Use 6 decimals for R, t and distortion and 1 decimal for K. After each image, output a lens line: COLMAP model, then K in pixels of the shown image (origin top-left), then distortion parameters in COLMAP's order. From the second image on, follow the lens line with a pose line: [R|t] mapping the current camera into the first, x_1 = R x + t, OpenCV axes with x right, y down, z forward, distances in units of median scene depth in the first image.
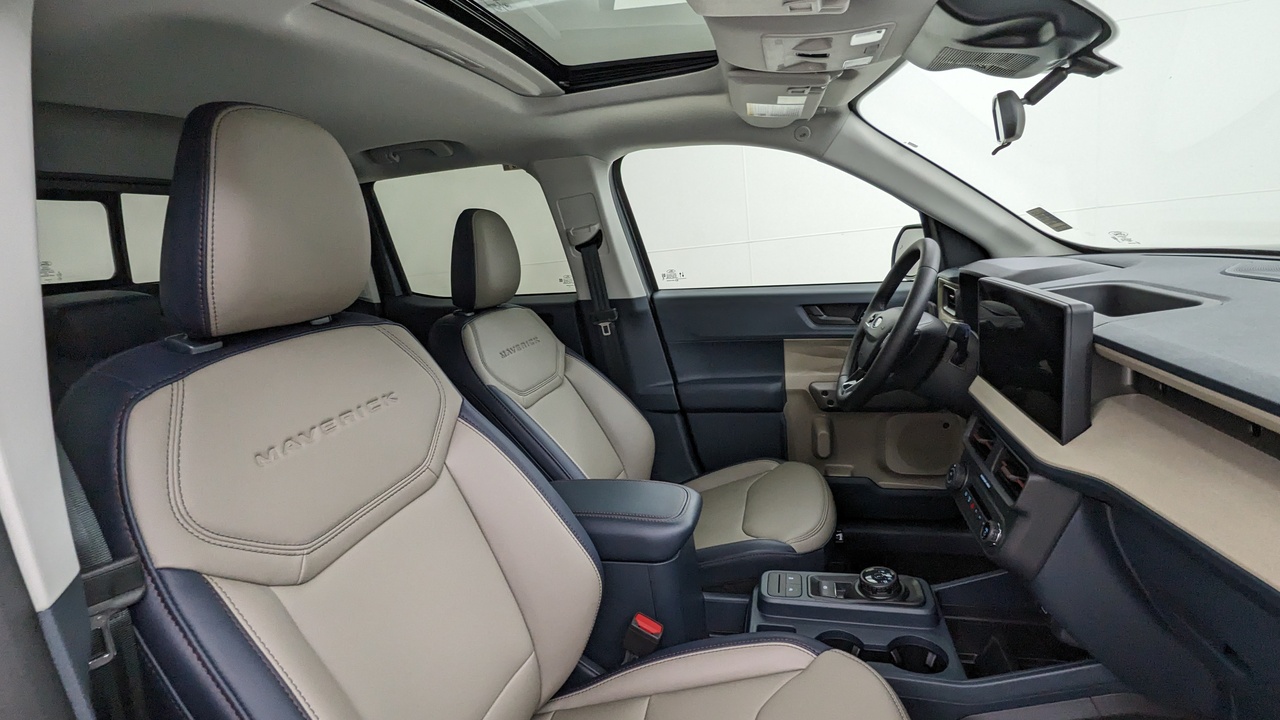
lens RADIAL K [[614.2, 0, 642.0], [0, 614.2, 359.7], [0, 0, 1]] dist [0.002925, 0.000531]
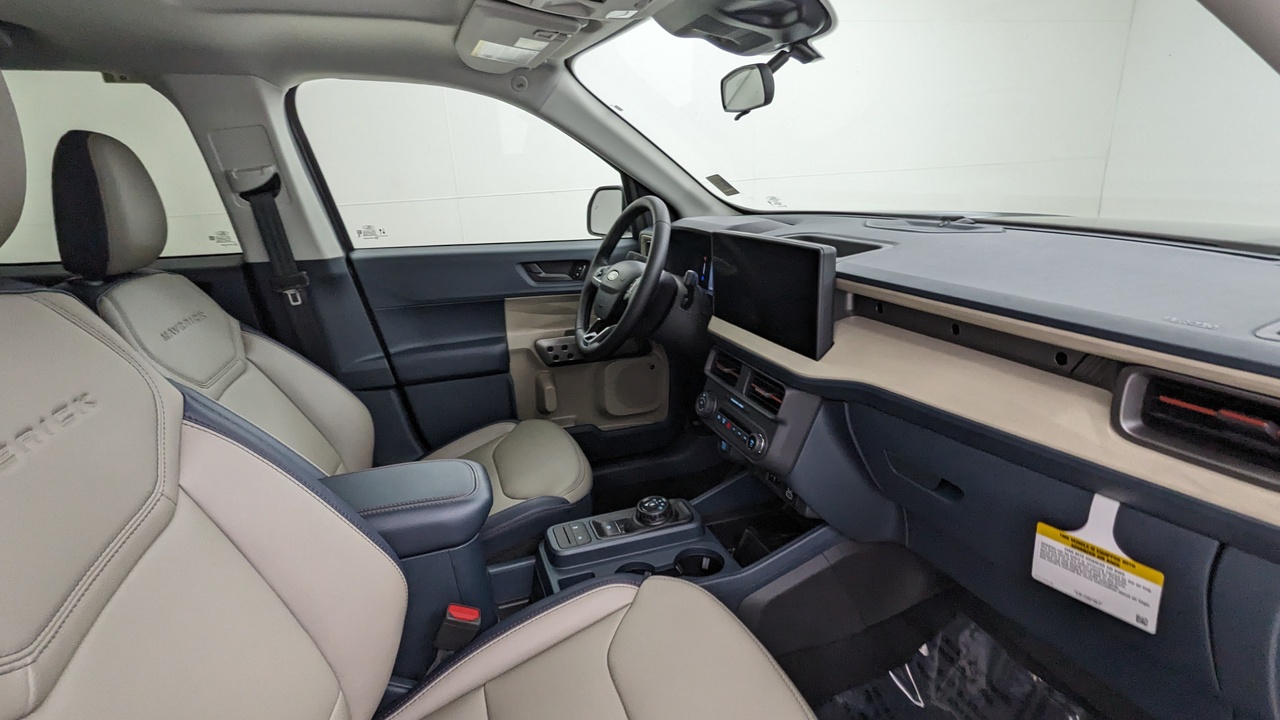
lens RADIAL K [[614.2, 0, 642.0], [0, 614.2, 359.7], [0, 0, 1]] dist [0.002925, 0.000531]
pose [[0.839156, -0.104931, 0.533673, -0.142557], [0.075973, 0.994208, 0.076019, 0.006868], [-0.538559, -0.023247, 0.842267, 0.068678]]
